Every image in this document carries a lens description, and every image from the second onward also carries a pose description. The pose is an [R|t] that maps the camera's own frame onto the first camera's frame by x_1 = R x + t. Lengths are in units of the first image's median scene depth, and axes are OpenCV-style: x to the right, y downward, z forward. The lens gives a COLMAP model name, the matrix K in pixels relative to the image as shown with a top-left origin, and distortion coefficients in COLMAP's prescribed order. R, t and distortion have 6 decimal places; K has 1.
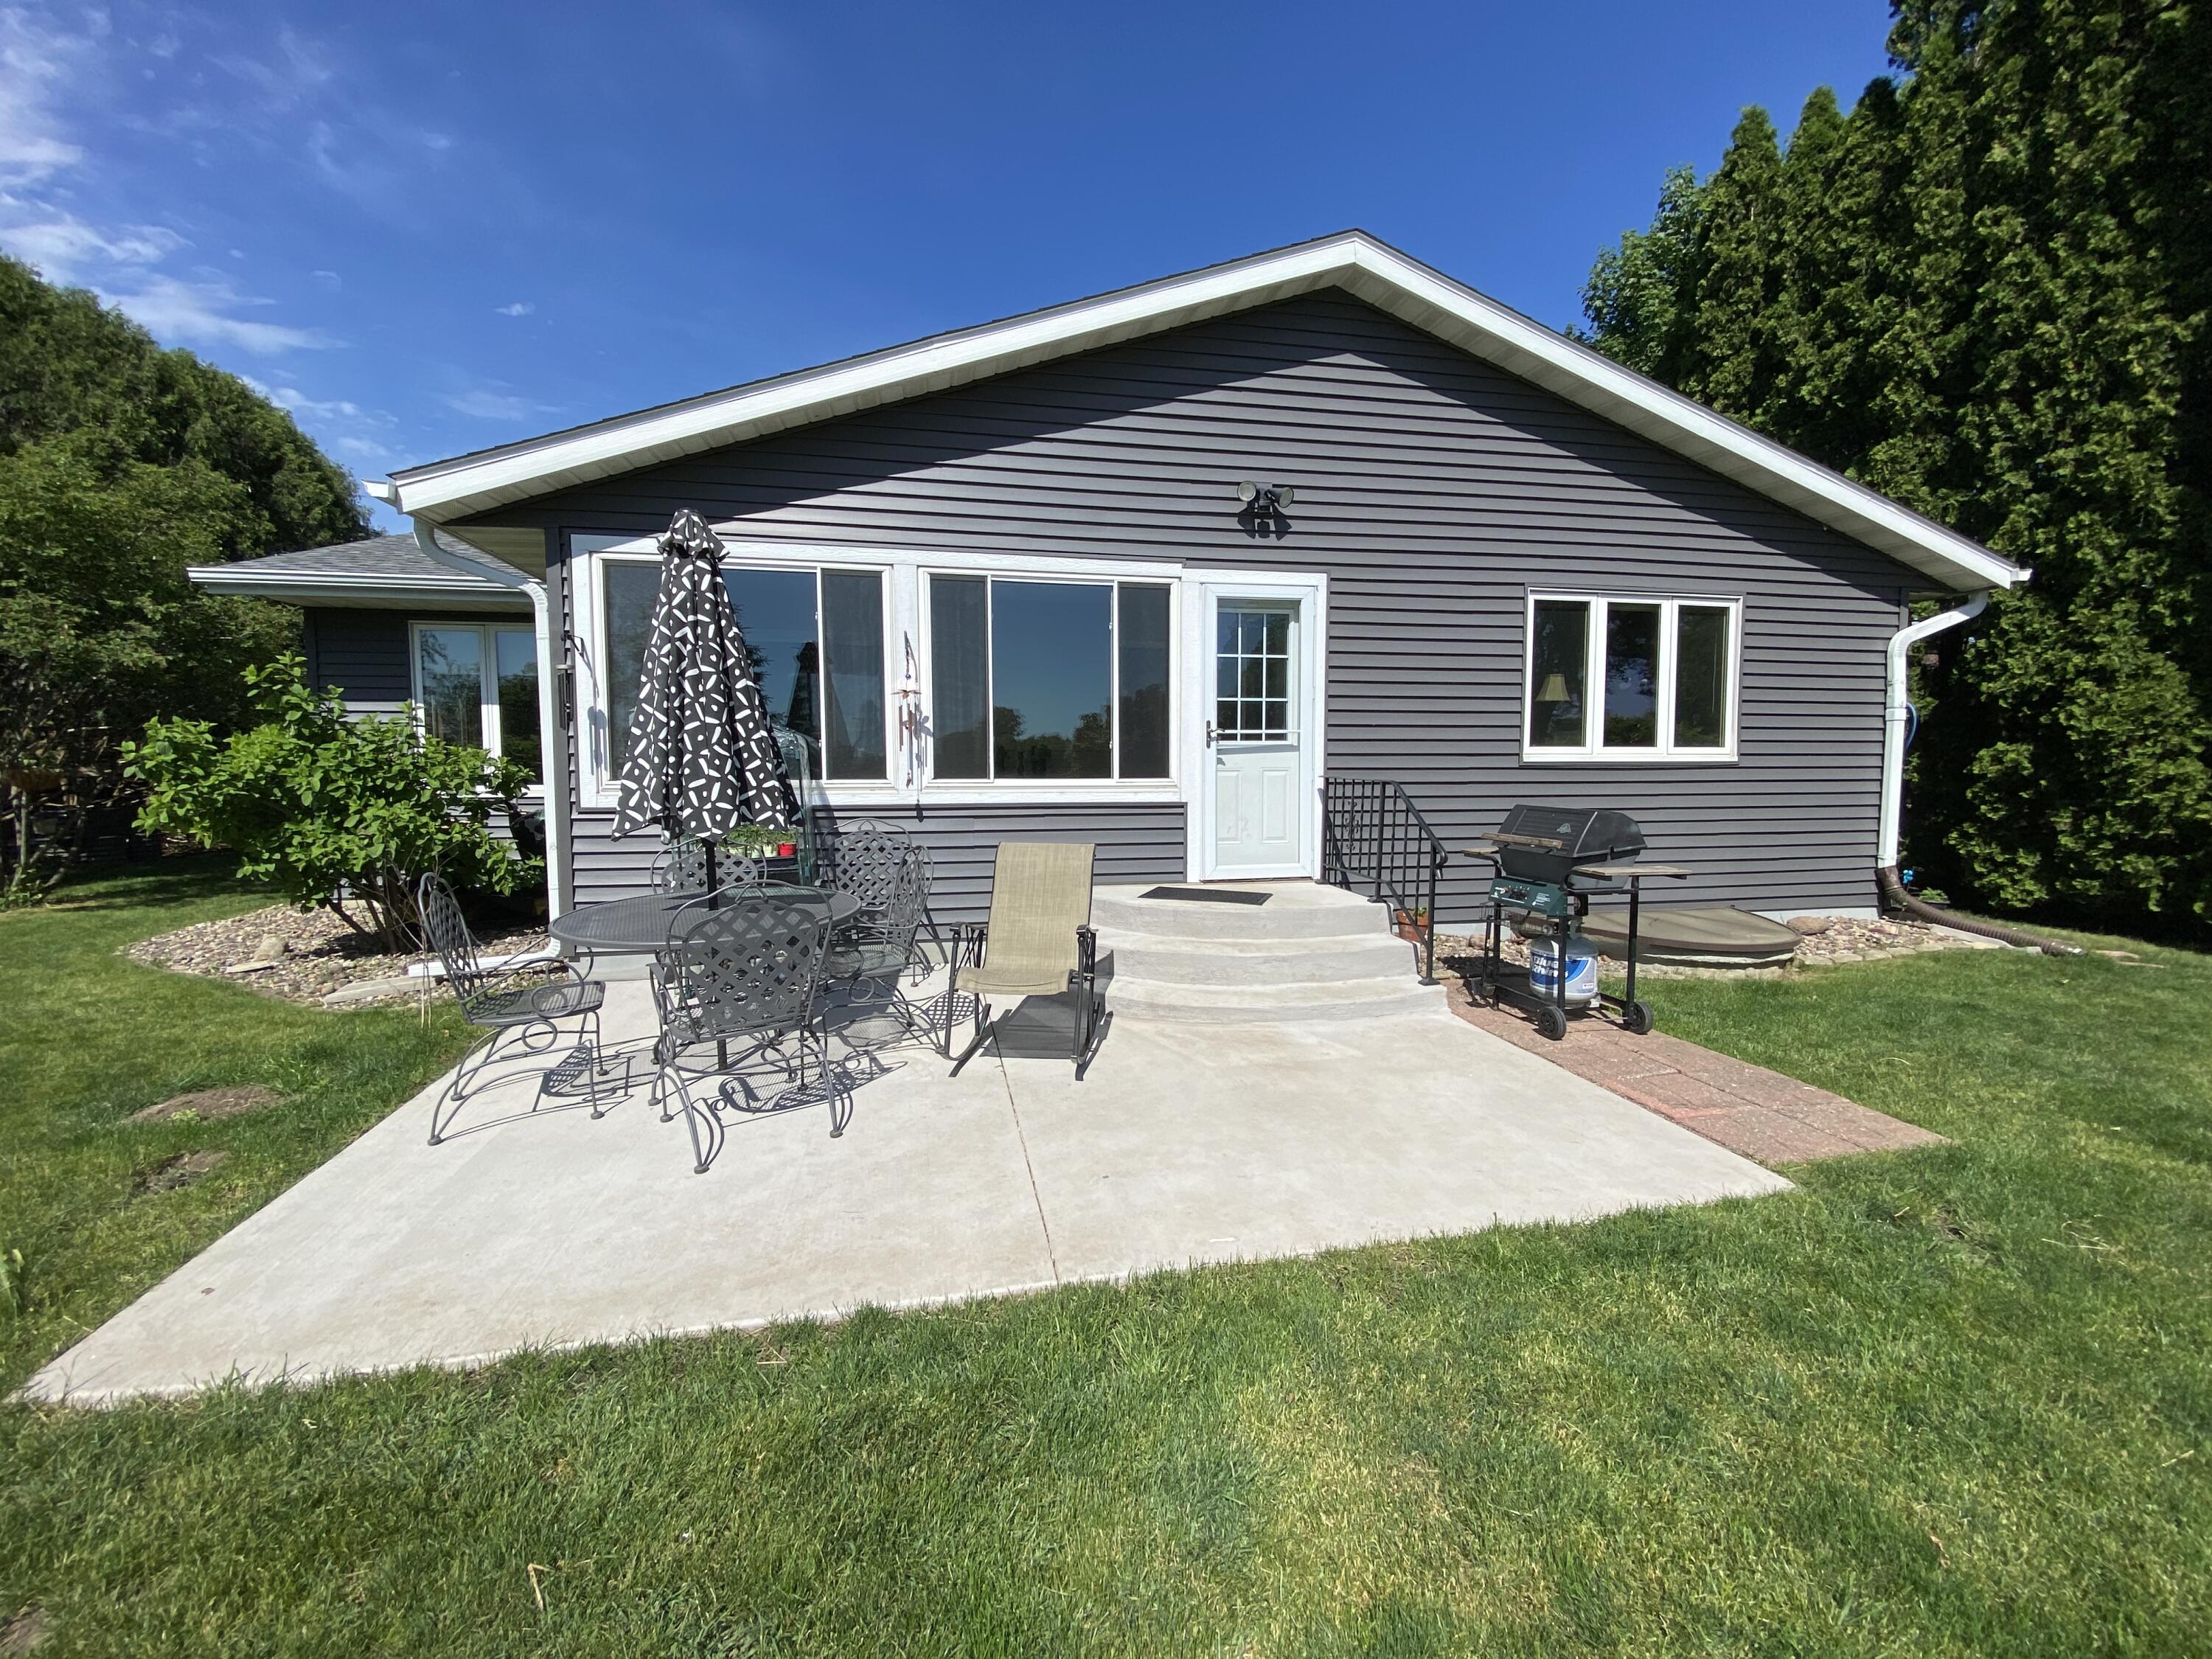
lens RADIAL K [[931.7, 0, 1101.4], [0, 931.7, 813.8], [0, 0, 1]] dist [-0.026467, -0.003337]
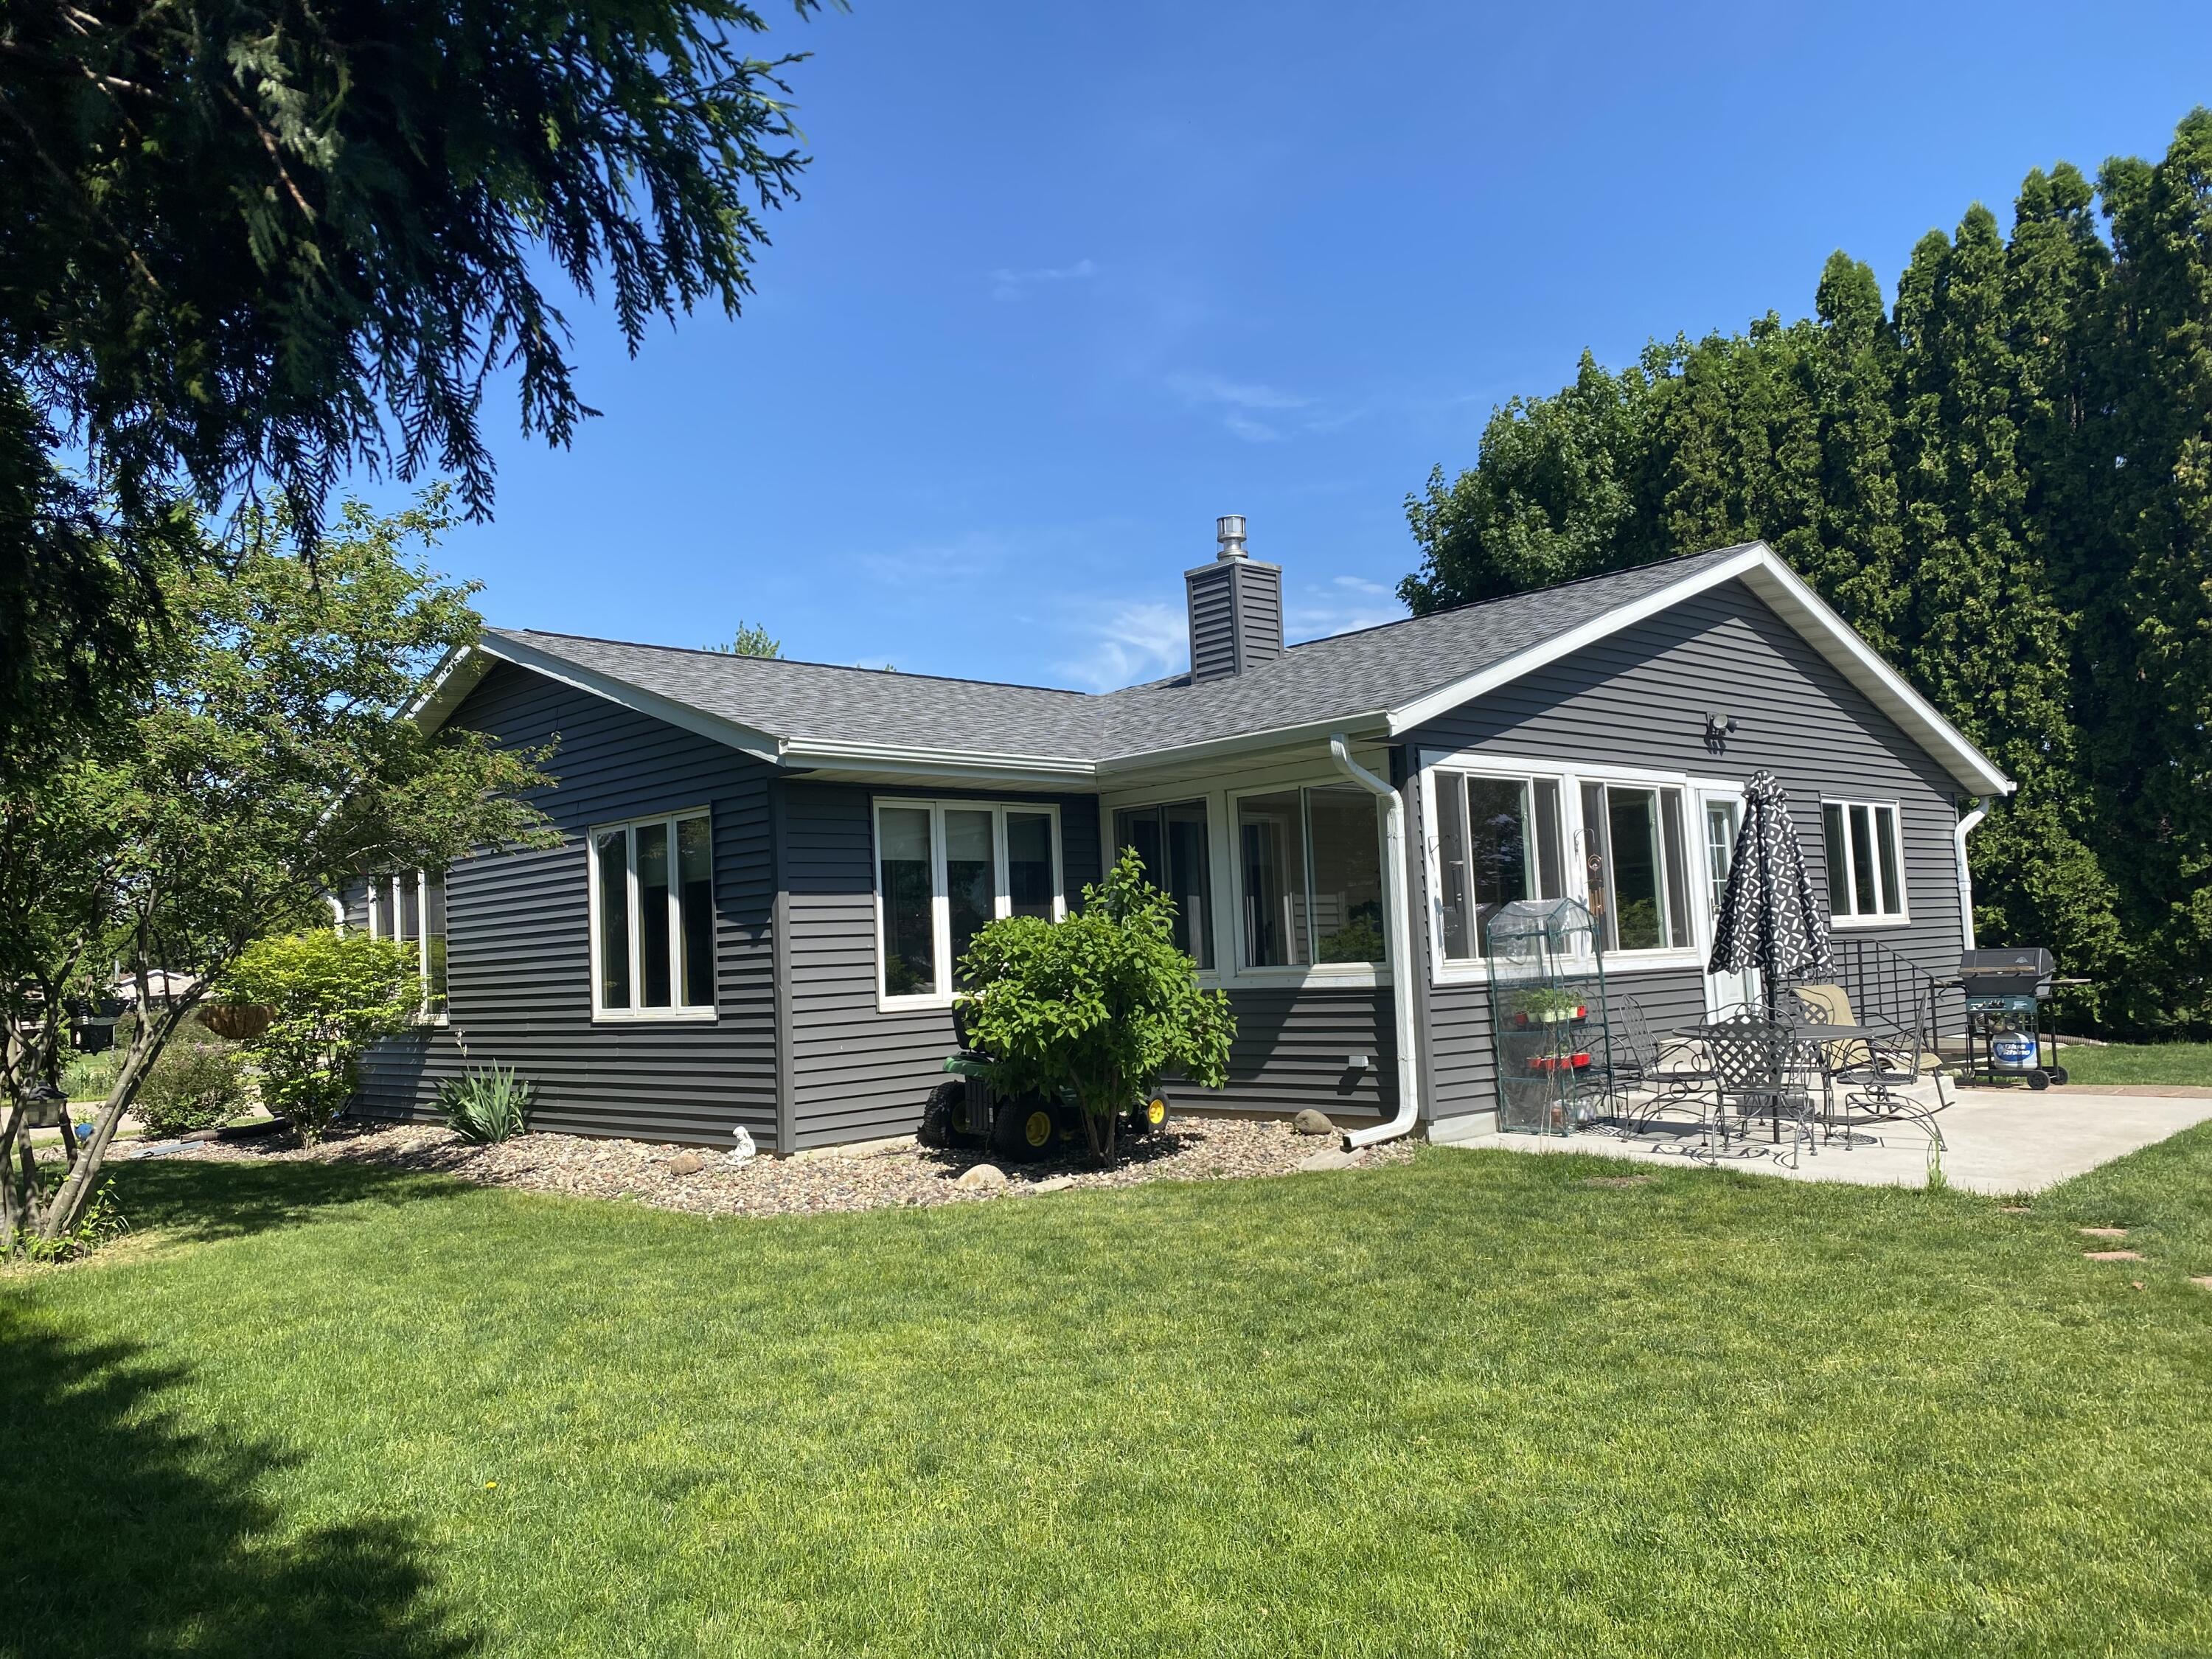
lens RADIAL K [[1684.6, 0, 1105.0], [0, 1684.6, 831.5], [0, 0, 1]] dist [0.008732, 0.006916]
pose [[0.835554, 0.004870, 0.549387, -1.552005], [0.073408, 0.990005, -0.120421, 0.017979], [-0.544483, 0.140948, 0.826845, -0.385742]]
